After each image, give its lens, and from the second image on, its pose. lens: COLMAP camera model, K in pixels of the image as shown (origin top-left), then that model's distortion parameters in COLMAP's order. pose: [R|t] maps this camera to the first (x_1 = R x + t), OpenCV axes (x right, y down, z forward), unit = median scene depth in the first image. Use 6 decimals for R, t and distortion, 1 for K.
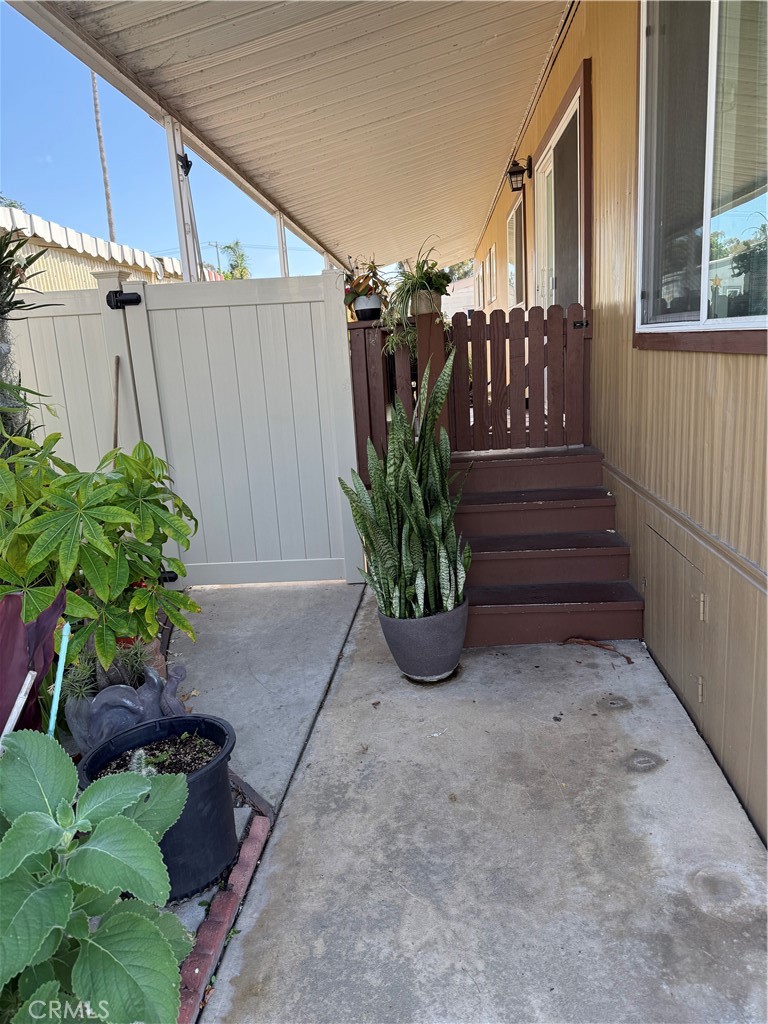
lens RADIAL K [[723.7, 0, 384.9], [0, 723.7, 506.0], [0, 0, 1]] dist [0.108081, -0.170331]
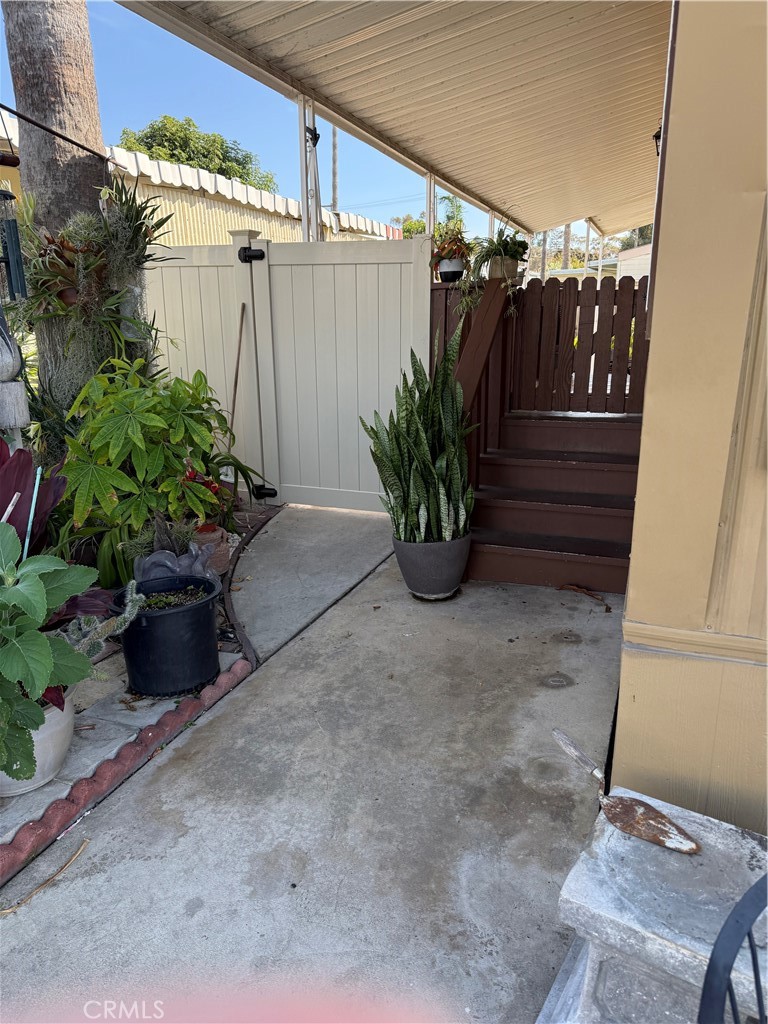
lens RADIAL K [[722.1, 0, 384.0], [0, 722.1, 512.0], [0, 0, 1]] dist [0.141172, -0.255118]
pose [[0.957168, 0.130852, -0.258277, 0.278532], [-0.113548, 0.990235, 0.080881, 0.014733], [0.266338, -0.048090, 0.962679, -0.142264]]
